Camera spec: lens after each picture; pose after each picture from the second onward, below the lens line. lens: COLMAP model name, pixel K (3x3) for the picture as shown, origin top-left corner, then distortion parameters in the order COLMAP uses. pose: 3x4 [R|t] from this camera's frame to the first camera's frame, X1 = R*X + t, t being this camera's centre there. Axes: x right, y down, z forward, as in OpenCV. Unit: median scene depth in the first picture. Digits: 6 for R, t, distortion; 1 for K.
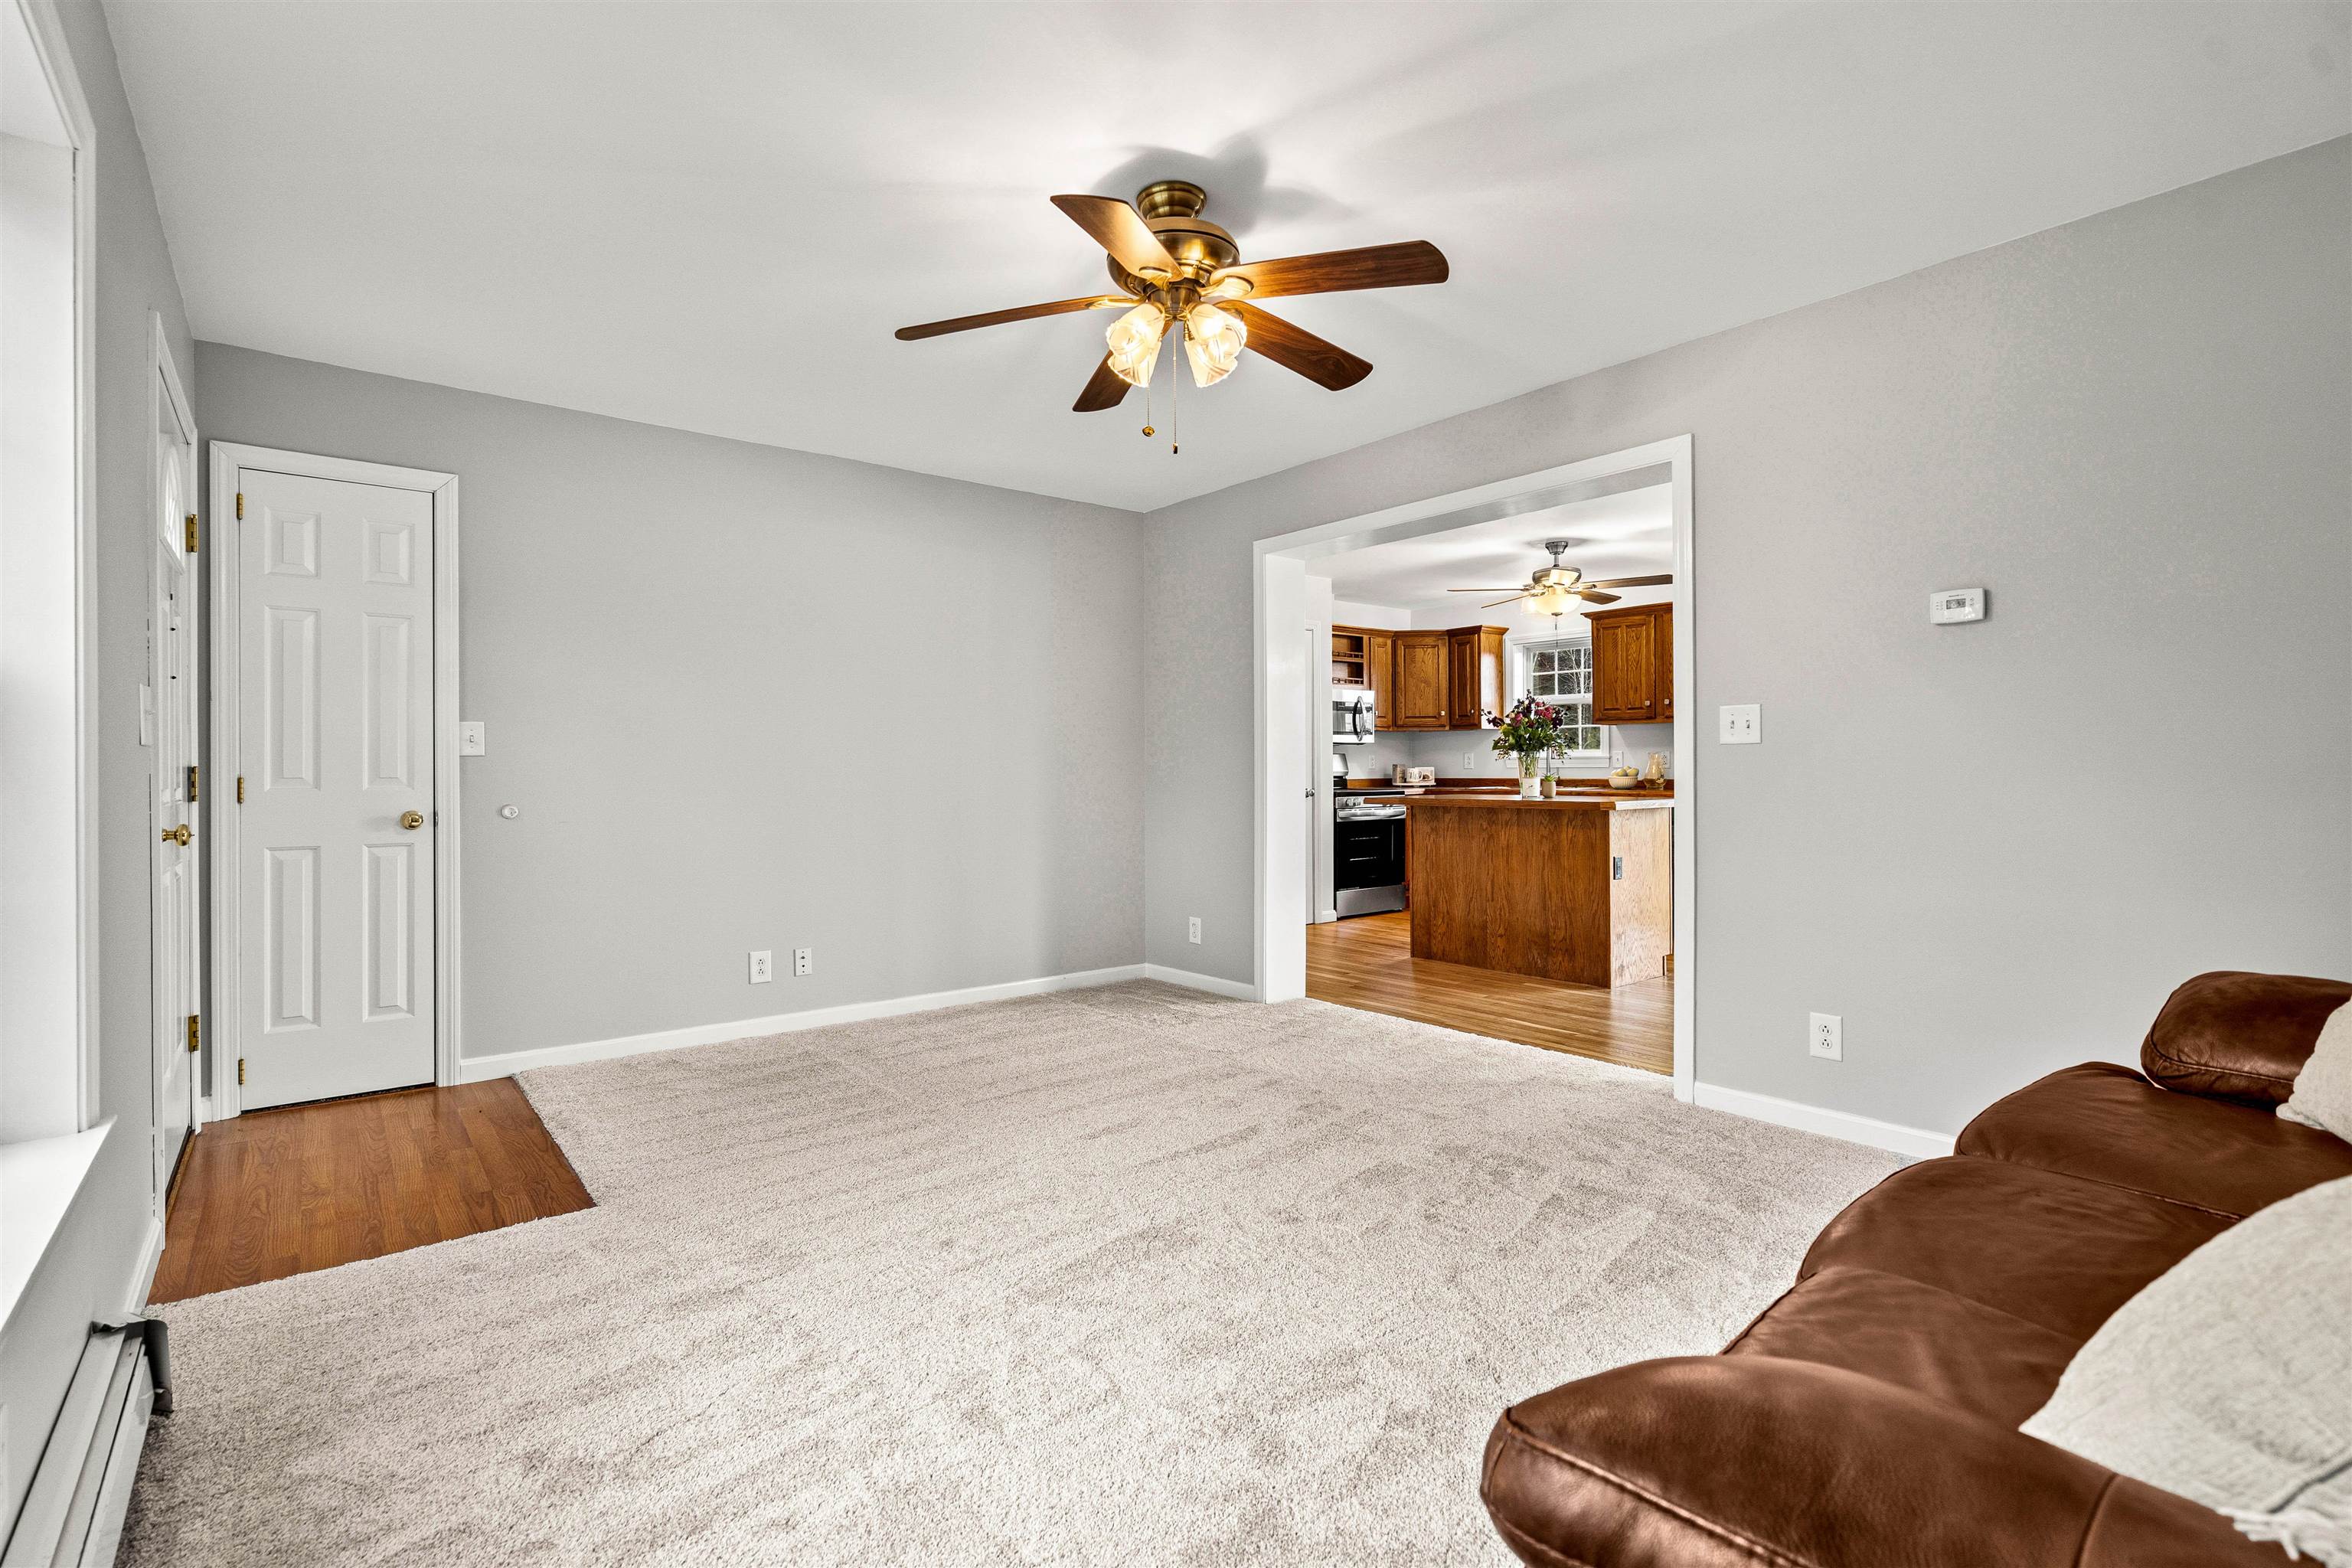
lens RADIAL K [[1078.7, 0, 1169.2], [0, 1078.7, 773.4], [0, 0, 1]] dist [-0.000493, 0.000020]
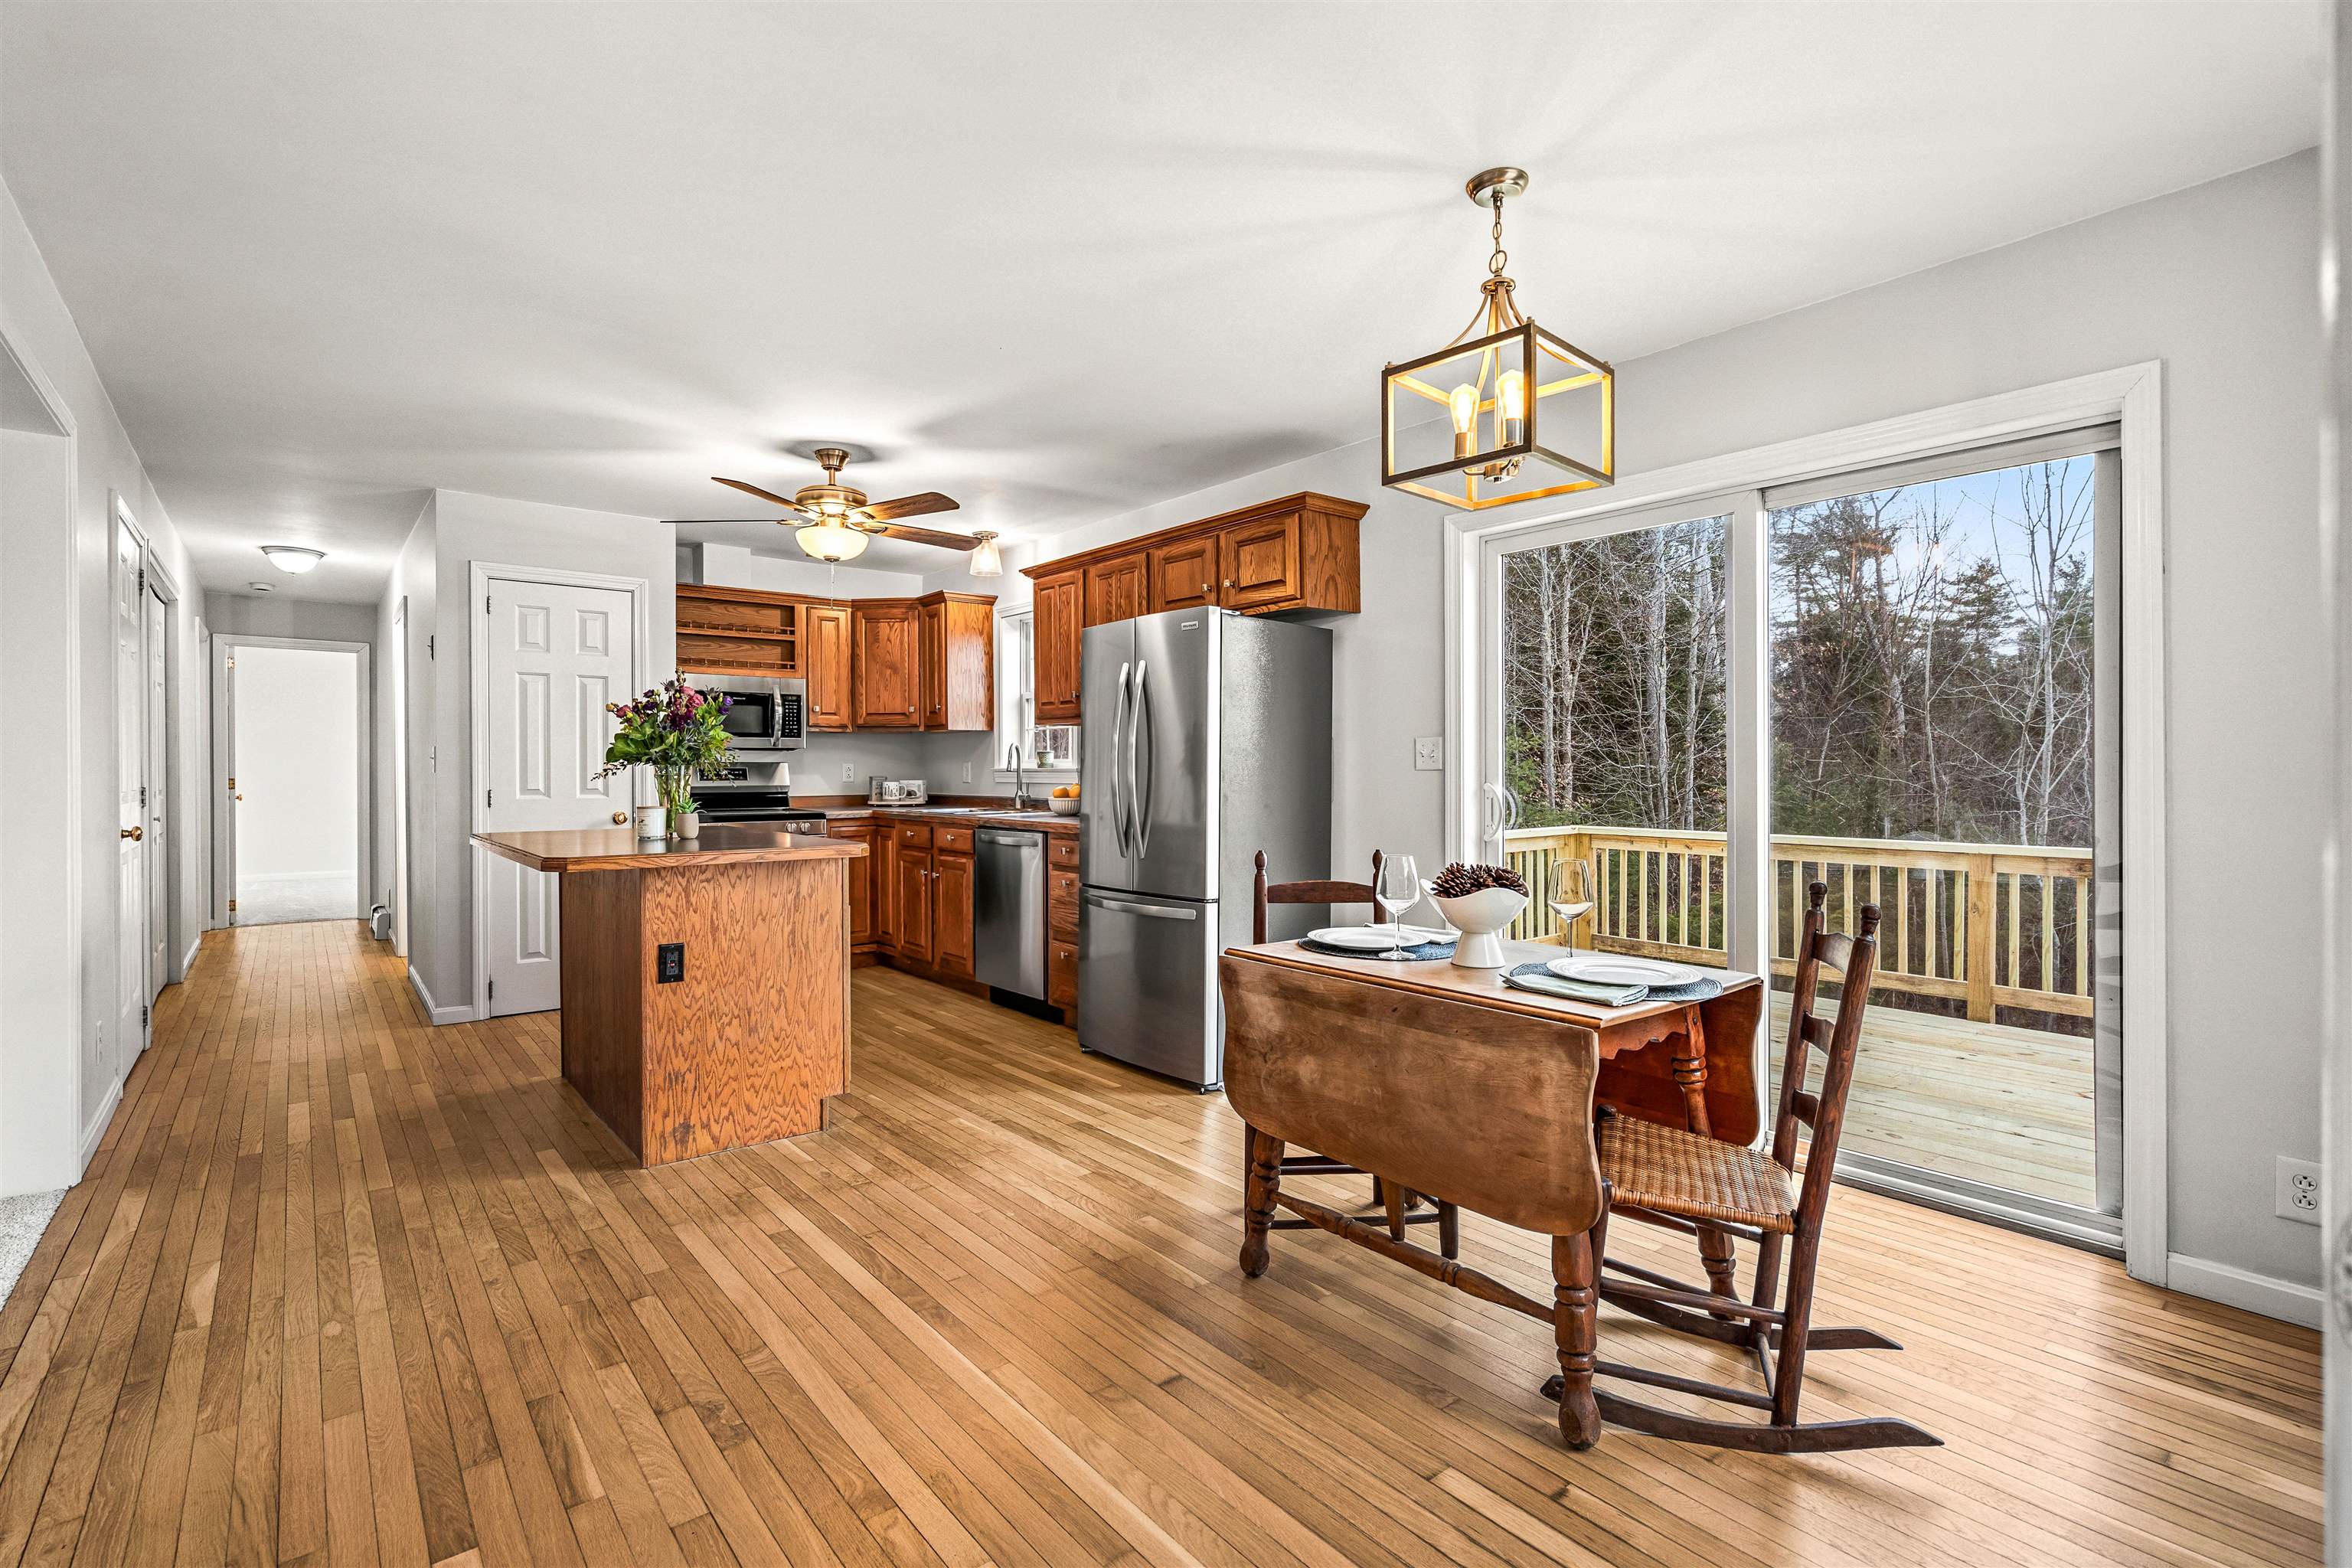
lens RADIAL K [[1078.7, 0, 1169.2], [0, 1078.7, 773.4], [0, 0, 1]] dist [-0.000493, 0.000020]
pose [[0.999958, 0.007031, 0.005810, 0.428567], [-0.007035, 0.999975, 0.000689, -0.012994], [-0.005805, -0.000730, 0.999983, 0.250267]]
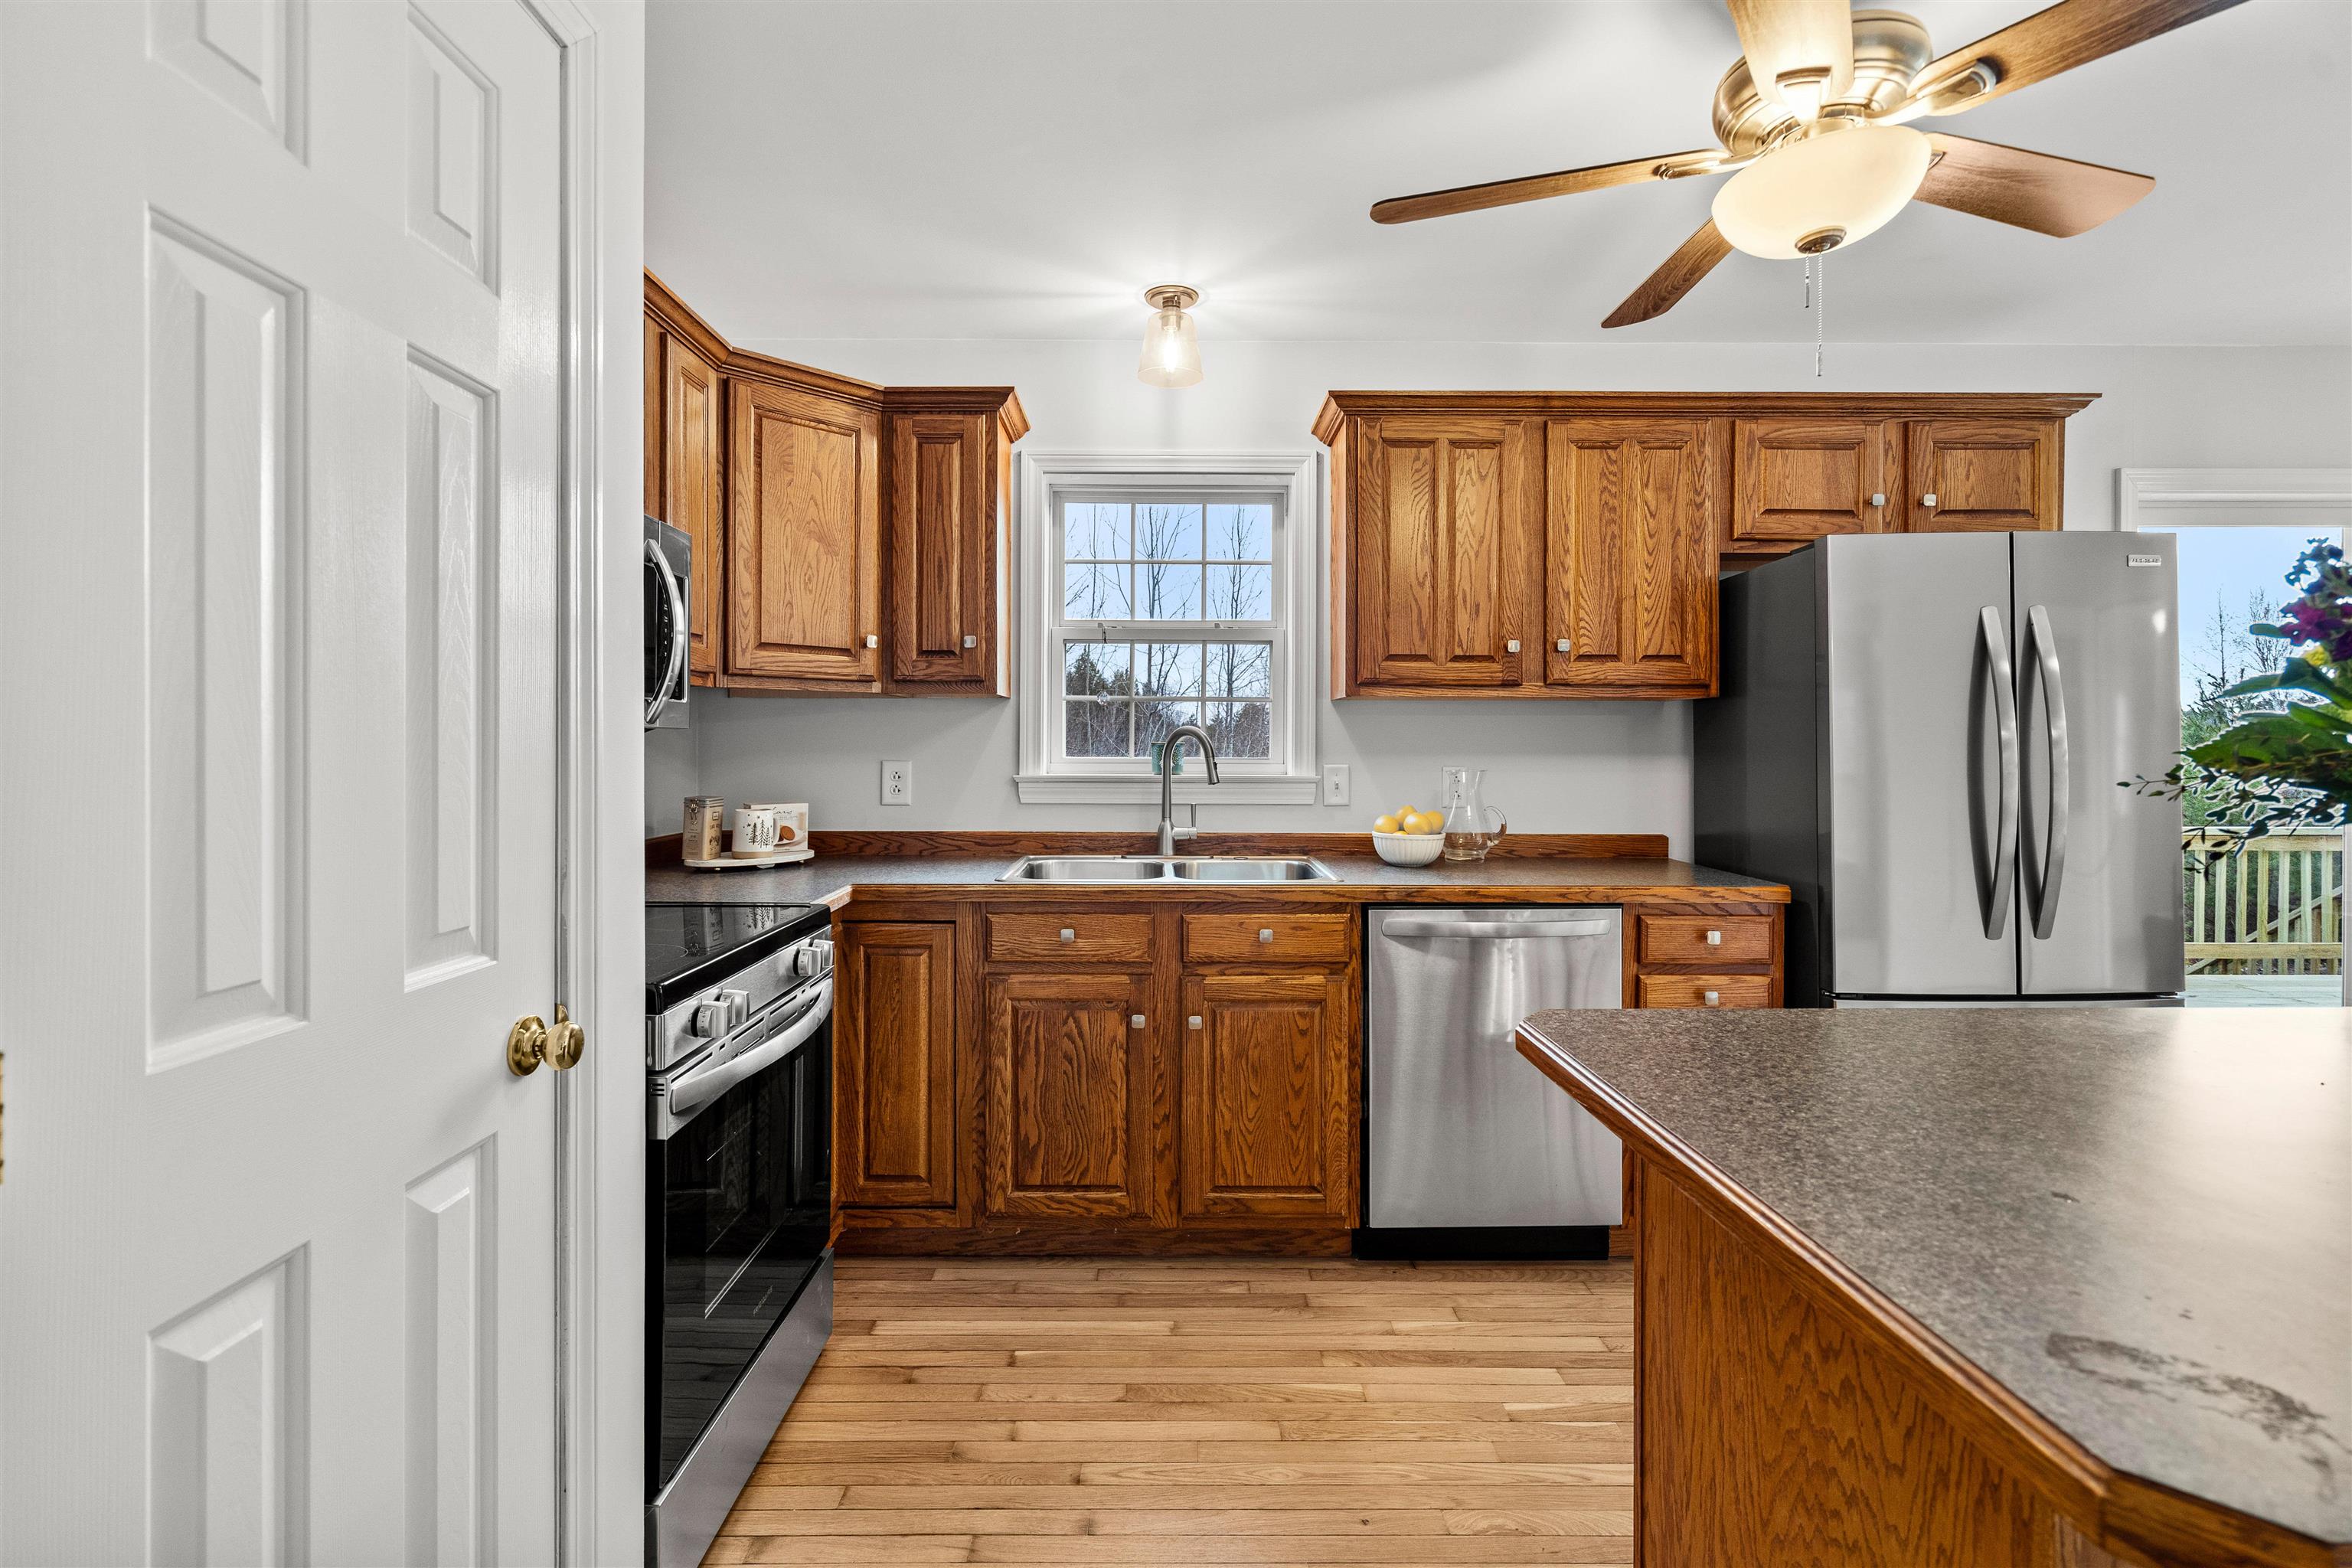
lens RADIAL K [[1104.2, 0, 1179.6], [0, 1104.2, 744.0], [0, 0, 1]] dist [-0.001304, -0.000154]
pose [[0.615590, 0.003229, 0.788060, 0.047923], [-0.002462, 0.999995, -0.002174, -0.024250], [-0.788063, -0.000602, 0.615595, 0.721828]]
